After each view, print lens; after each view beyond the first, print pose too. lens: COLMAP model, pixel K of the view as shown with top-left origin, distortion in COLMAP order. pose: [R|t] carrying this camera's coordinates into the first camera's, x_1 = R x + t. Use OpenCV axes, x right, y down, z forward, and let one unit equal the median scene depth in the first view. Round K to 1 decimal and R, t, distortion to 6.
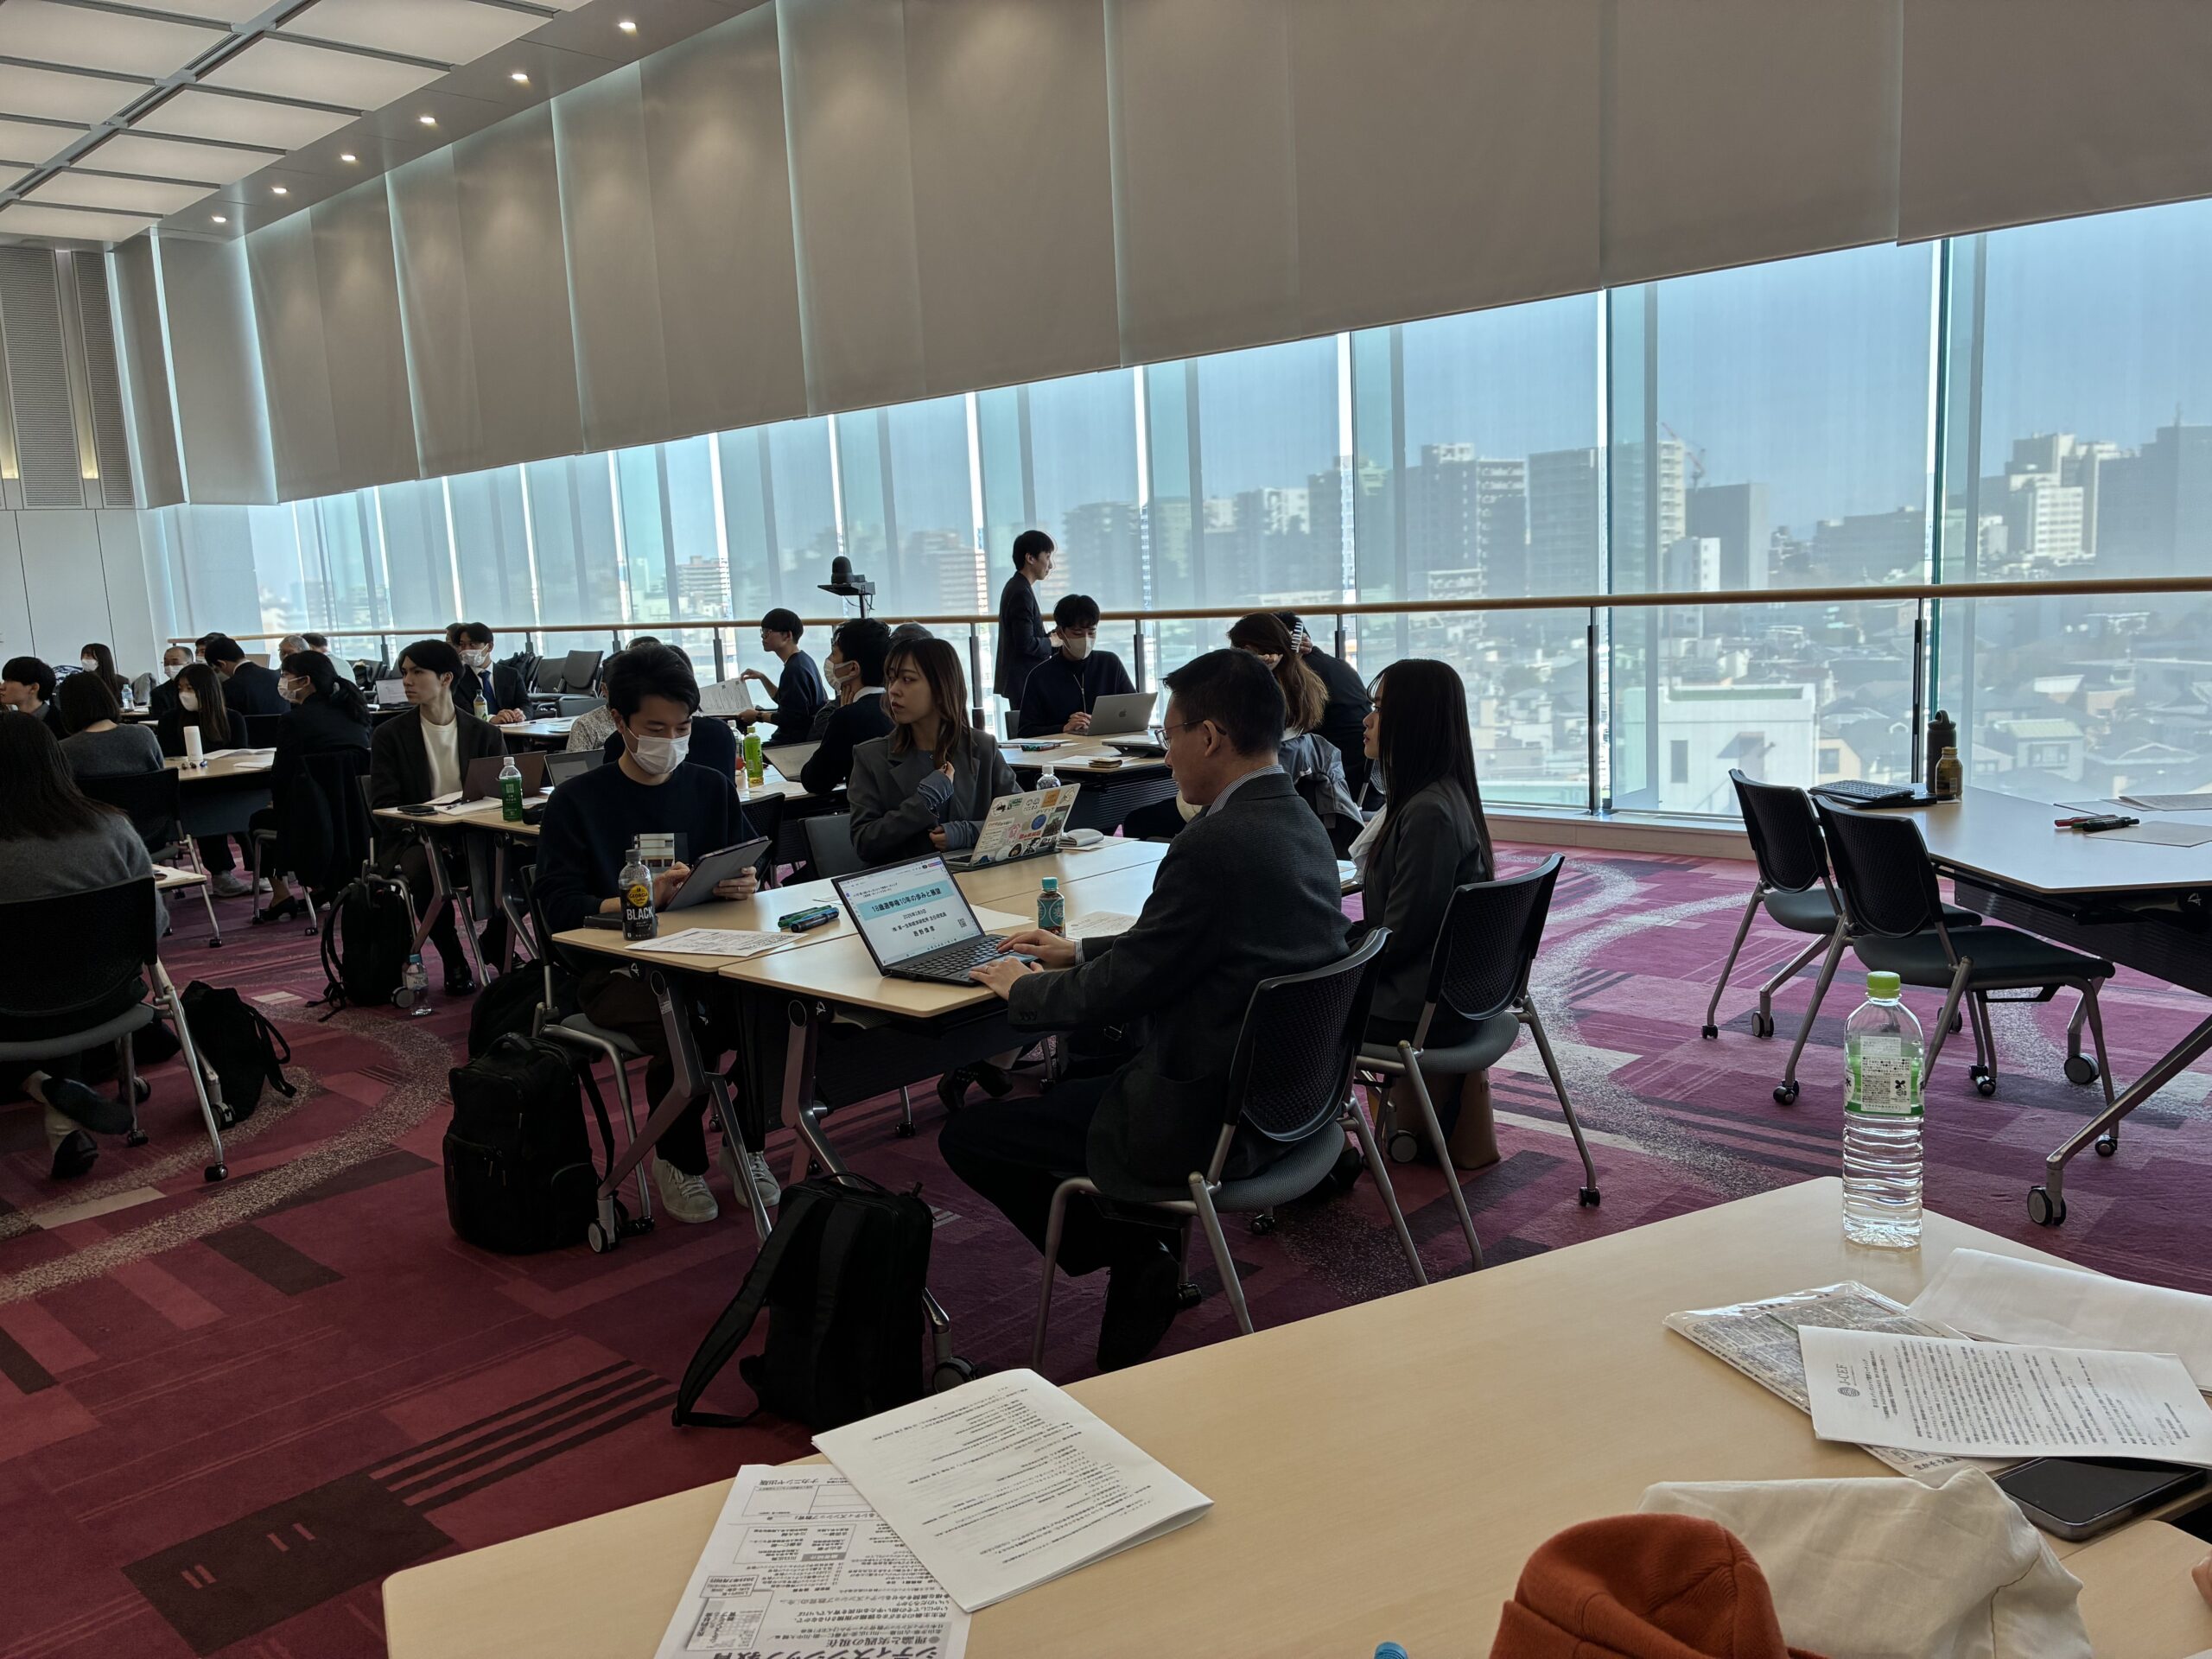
lens RADIAL K [[1803.5, 0, 1106.0], [0, 1803.5, 829.5], [0, 0, 1]] dist [0.177342, -0.154011]
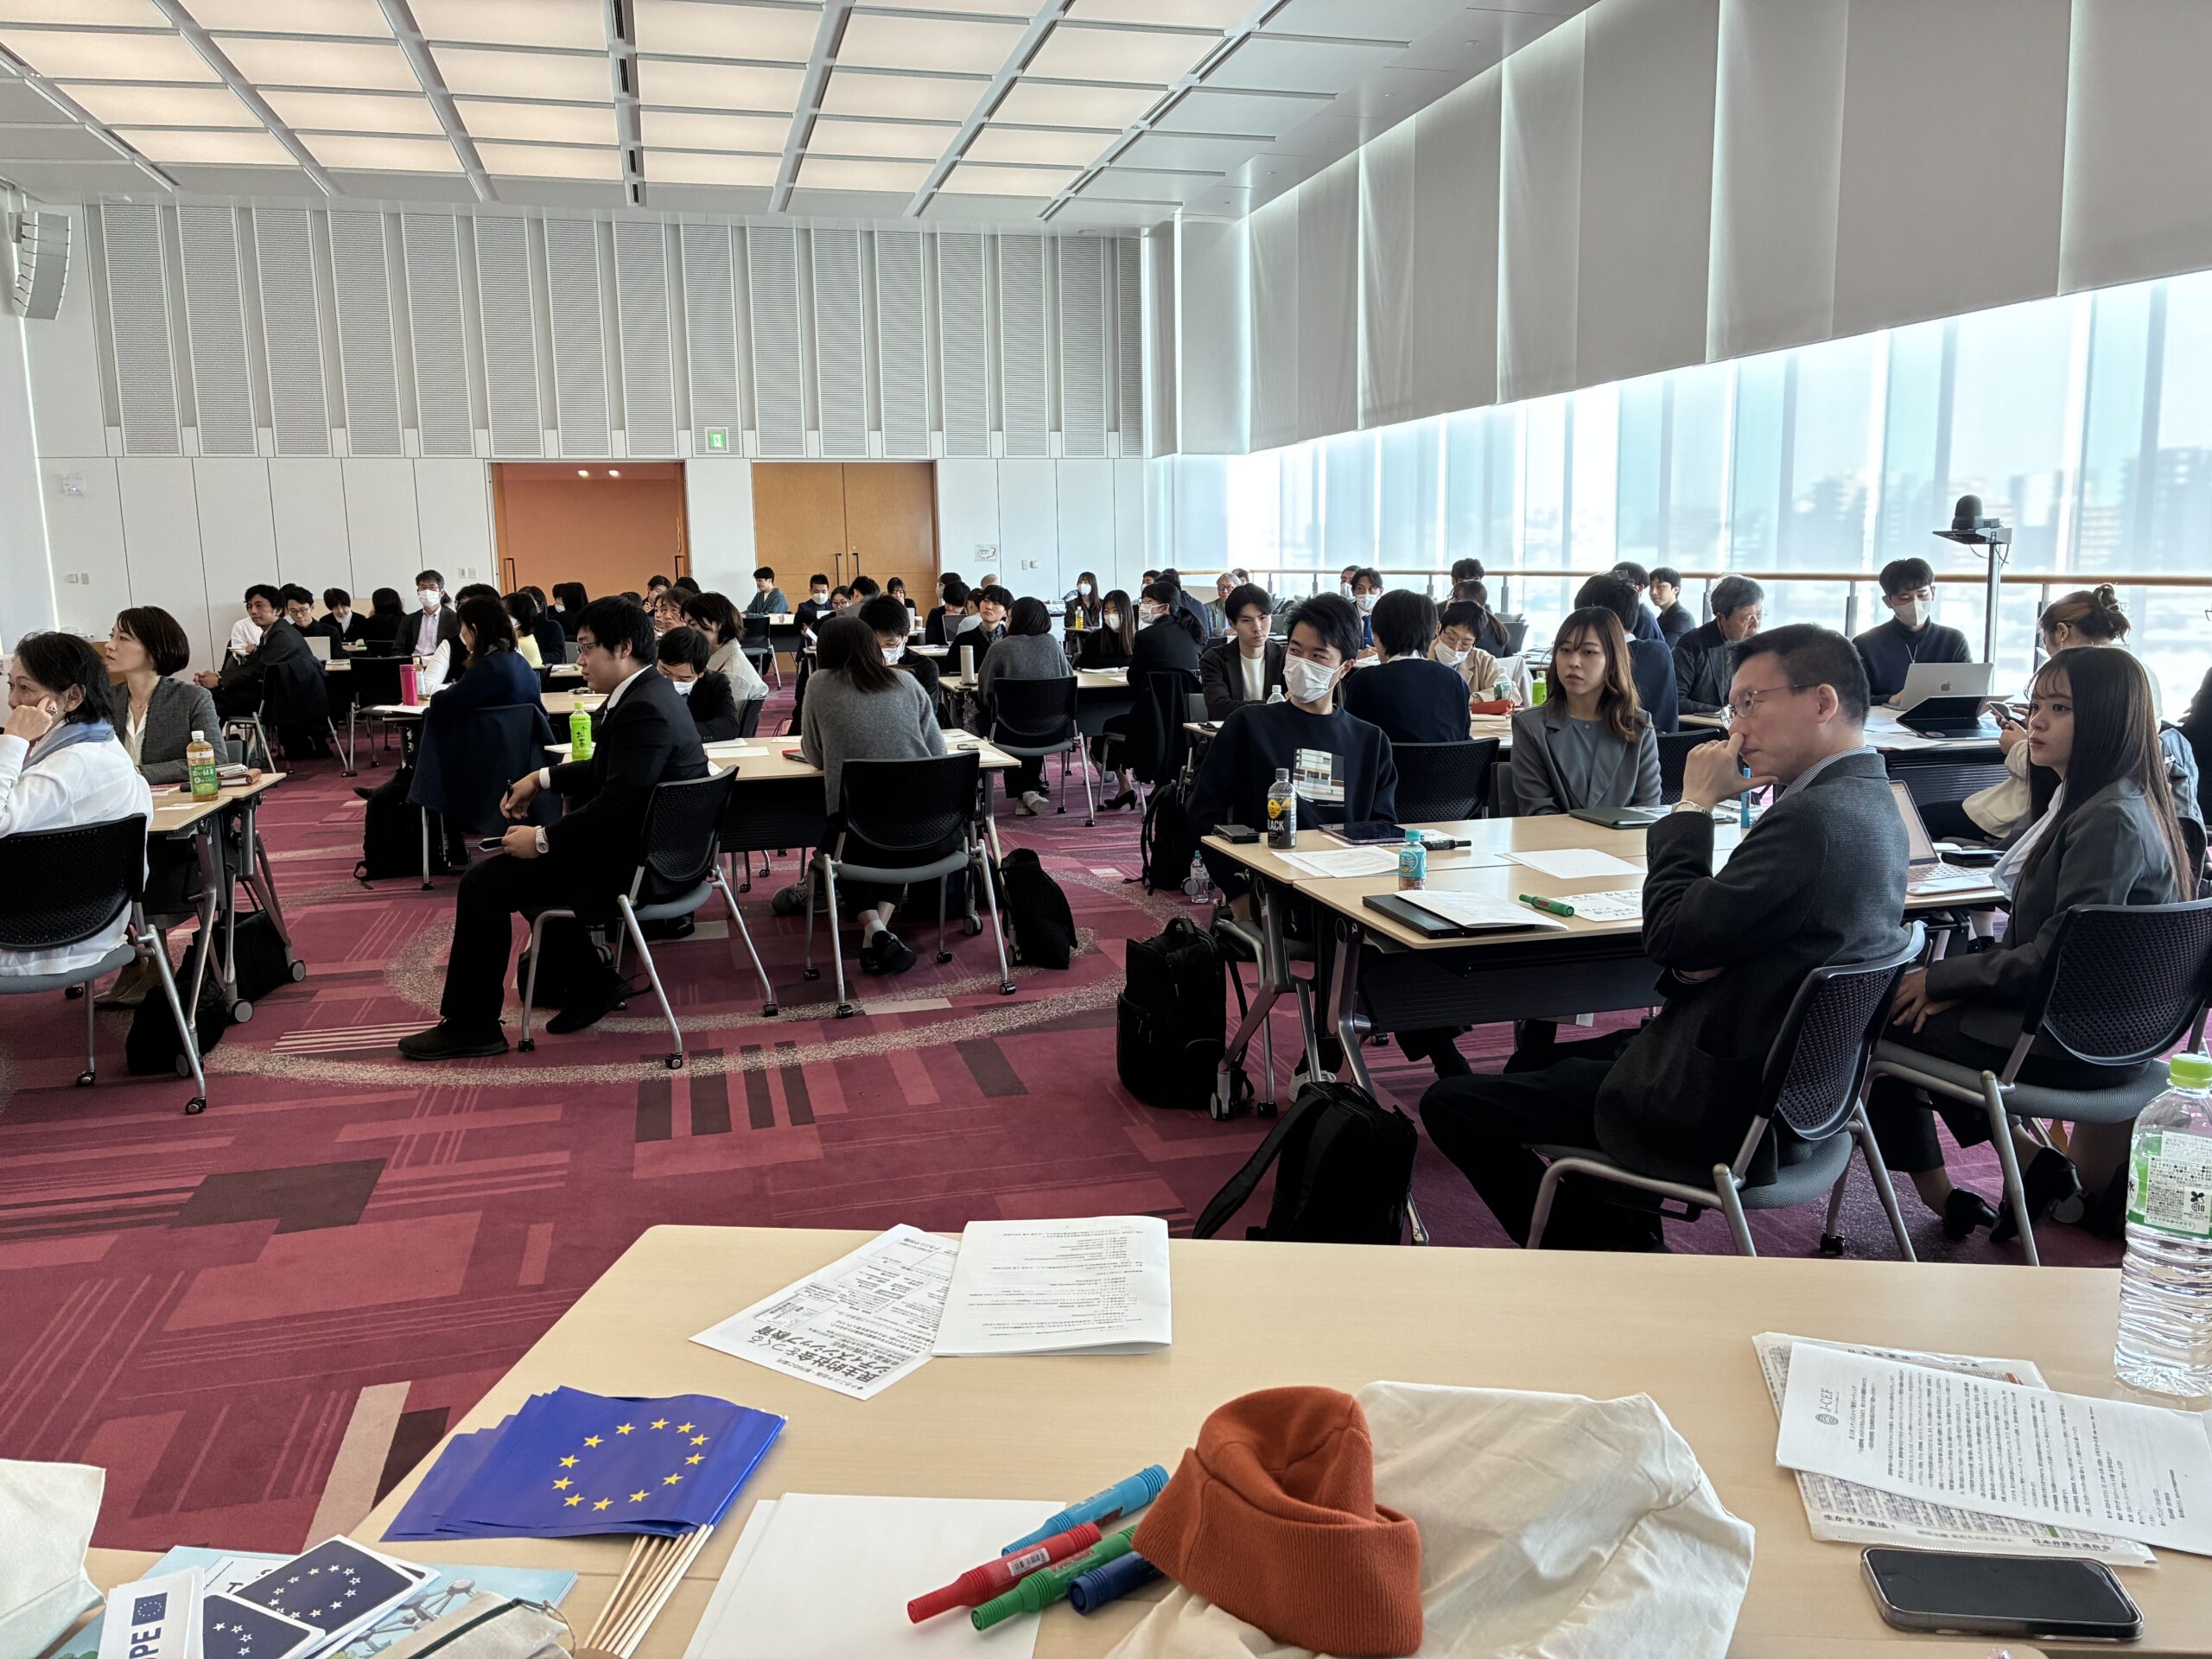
lens RADIAL K [[1803.5, 0, 1106.0], [0, 1803.5, 829.5], [0, 0, 1]] dist [0.177342, -0.154011]
pose [[0.857575, 0.121660, -0.499765, 0.197593], [-0.106987, 0.992565, 0.058039, -0.006761], [0.503110, 0.003696, 0.864215, -0.008910]]
